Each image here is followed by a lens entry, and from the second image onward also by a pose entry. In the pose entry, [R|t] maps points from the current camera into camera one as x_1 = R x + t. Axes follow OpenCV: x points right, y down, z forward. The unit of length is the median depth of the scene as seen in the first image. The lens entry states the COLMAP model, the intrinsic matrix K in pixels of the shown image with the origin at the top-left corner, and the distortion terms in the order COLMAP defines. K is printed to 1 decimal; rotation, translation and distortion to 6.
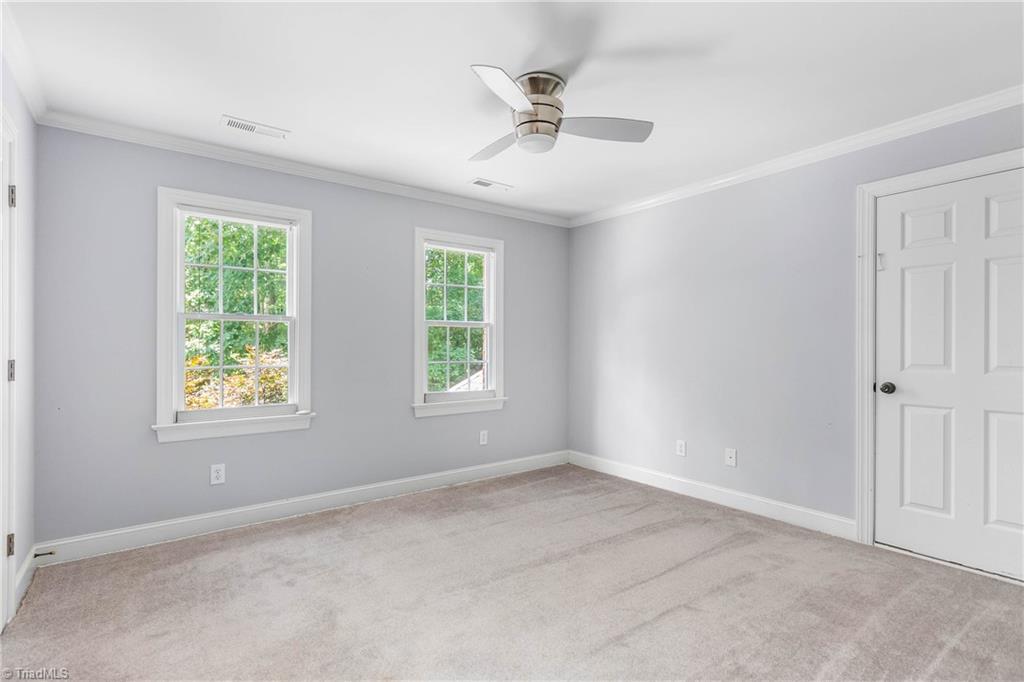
lens RADIAL K [[494.2, 0, 507.9], [0, 494.2, 352.1], [0, 0, 1]] dist [0.004766, -0.000252]
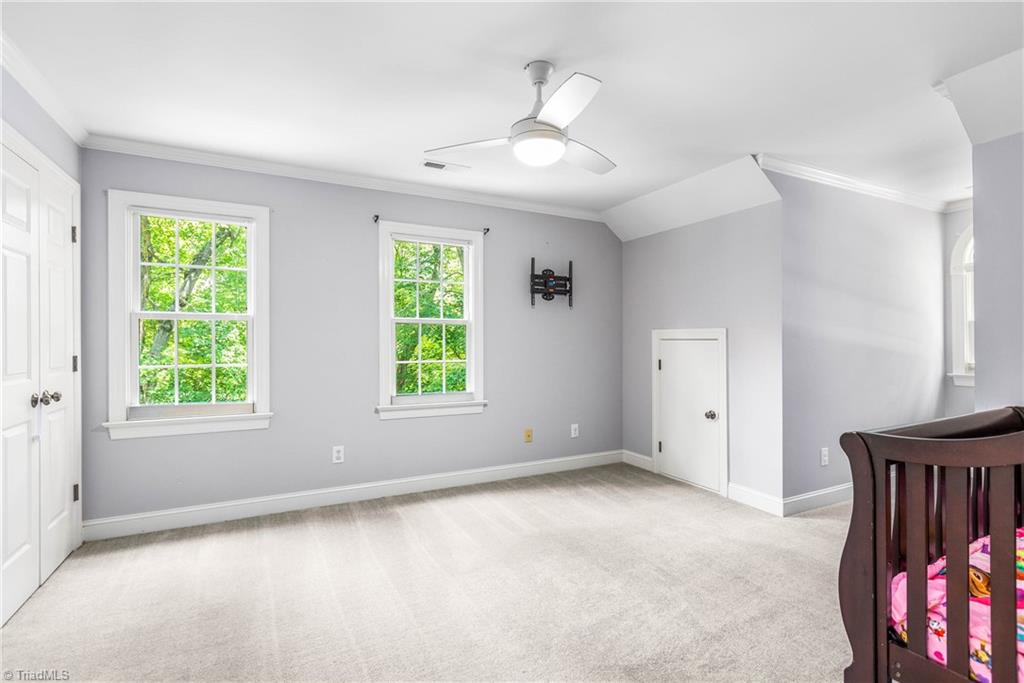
lens RADIAL K [[471.1, 0, 506.7], [0, 471.1, 347.2], [0, 0, 1]] dist [-0.024248, 0.000052]
pose [[0.987379, -0.000647, -0.158371, 0.177260], [-0.000266, 0.999983, -0.005743, -0.001824], [0.158372, 0.005713, 0.987363, 0.130589]]
